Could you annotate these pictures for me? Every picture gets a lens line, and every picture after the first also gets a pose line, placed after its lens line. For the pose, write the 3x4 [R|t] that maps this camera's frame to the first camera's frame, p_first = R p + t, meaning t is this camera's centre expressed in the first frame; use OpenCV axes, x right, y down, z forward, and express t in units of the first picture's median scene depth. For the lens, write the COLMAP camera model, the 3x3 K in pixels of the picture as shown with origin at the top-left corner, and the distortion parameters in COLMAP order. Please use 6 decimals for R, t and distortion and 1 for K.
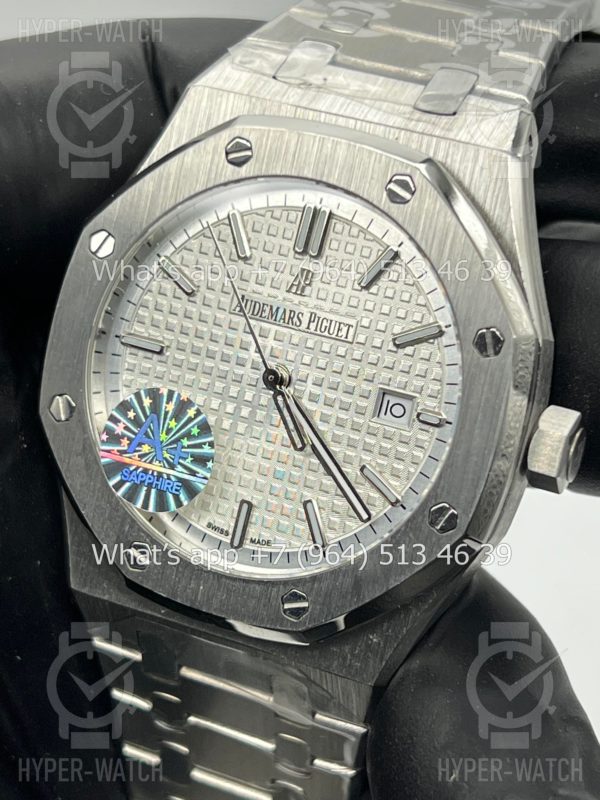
lens RADIAL K [[1875.5, 0, 305.8], [0, 1875.5, 399.7], [0, 0, 1]] dist [0.210742, 0.000000]
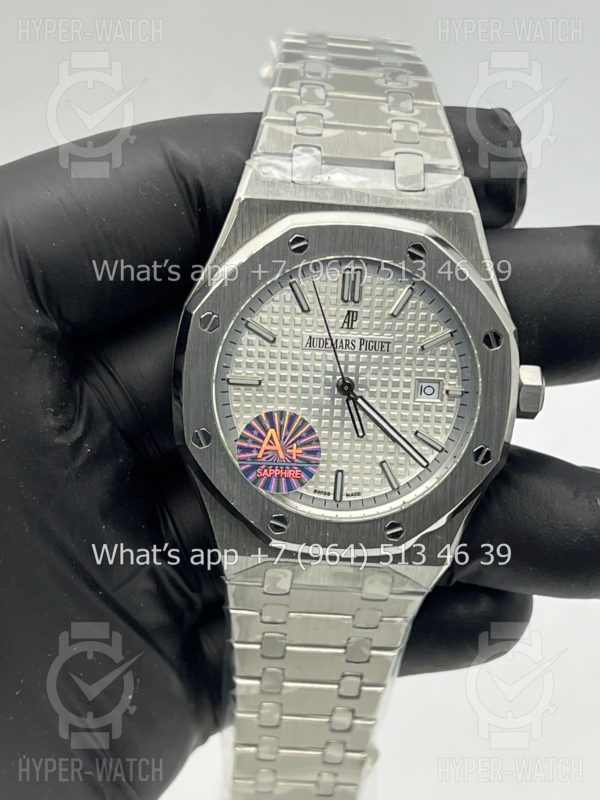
lens RADIAL K [[1875.5, 0, 295.1], [0, 1875.5, 400.1], [0, 0, 1]] dist [0.210742, 0.000000]
pose [[0.909599, -0.233654, 0.343563, -0.564976], [0.179355, 0.966692, 0.182586, -0.279452], [-0.374782, -0.104460, 0.921209, -0.354908]]
